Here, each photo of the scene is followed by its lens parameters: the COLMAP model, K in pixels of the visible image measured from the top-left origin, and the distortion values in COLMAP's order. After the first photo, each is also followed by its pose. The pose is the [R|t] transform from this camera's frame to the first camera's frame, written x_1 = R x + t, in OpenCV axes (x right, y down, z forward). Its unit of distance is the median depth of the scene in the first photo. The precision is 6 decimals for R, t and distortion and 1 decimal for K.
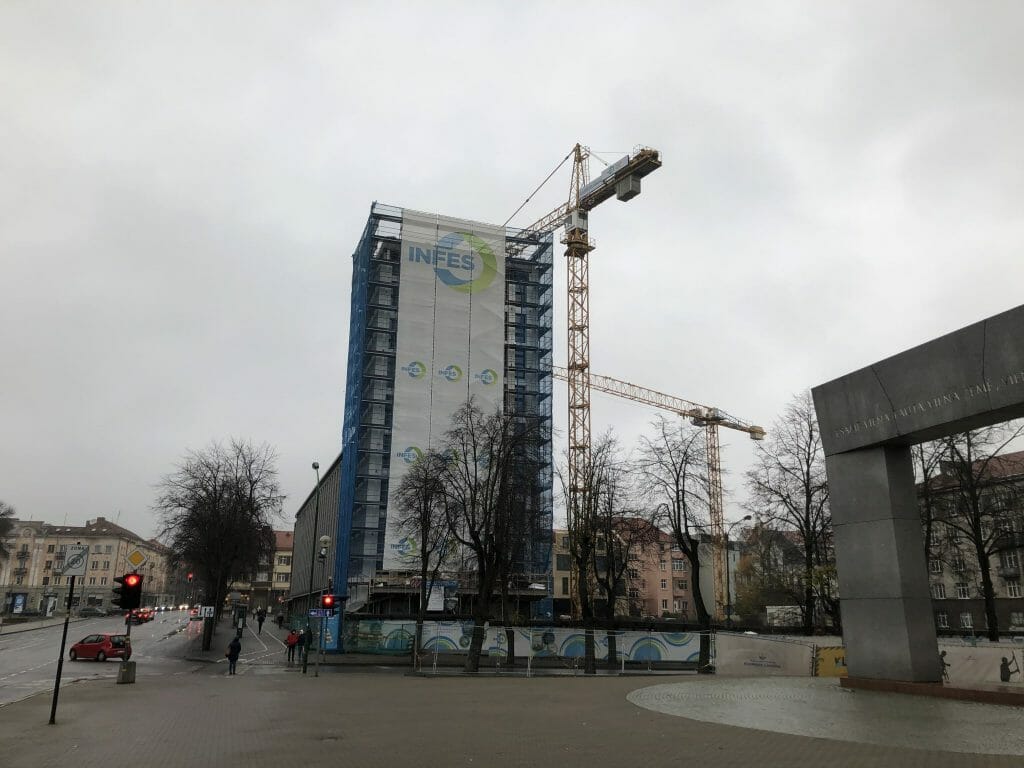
lens RADIAL K [[830.7, 0, 505.4], [0, 830.7, 382.1], [0, 0, 1]] dist [0.013962, -0.001060]
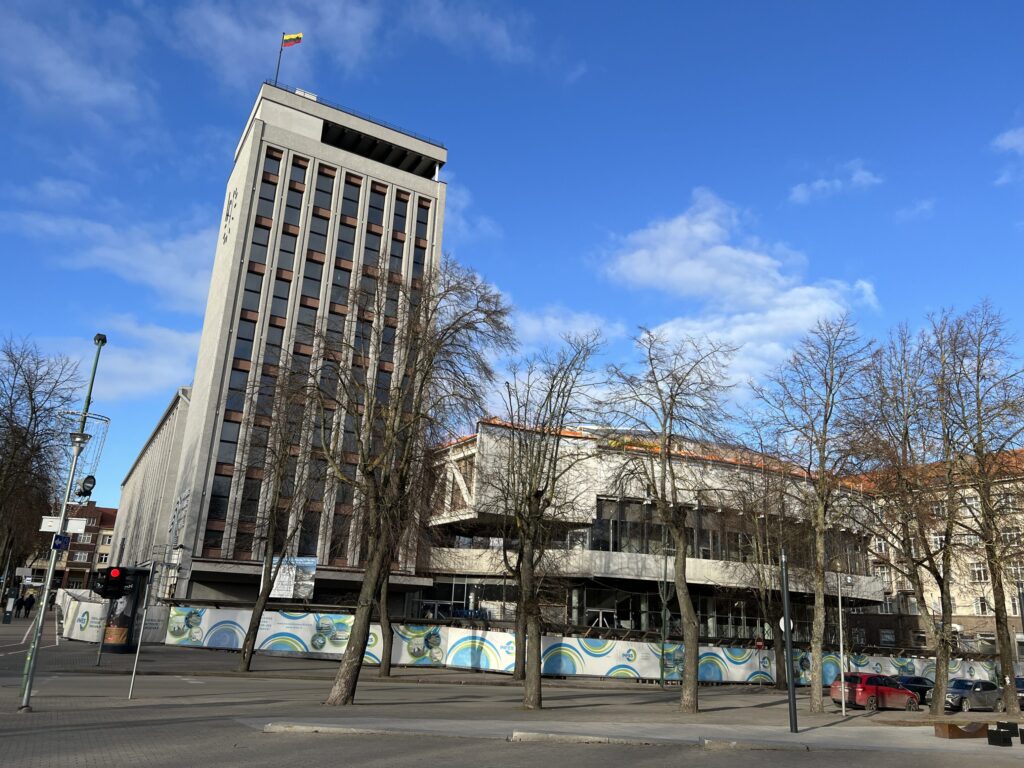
lens RADIAL K [[830.7, 0, 505.4], [0, 830.7, 382.1], [0, 0, 1]] dist [0.013962, -0.001060]
pose [[0.982293, 0.088797, 0.164971, -0.028248], [-0.089096, 0.996007, -0.005602, 0.072115], [-0.164810, -0.009196, 0.986283, 0.246303]]
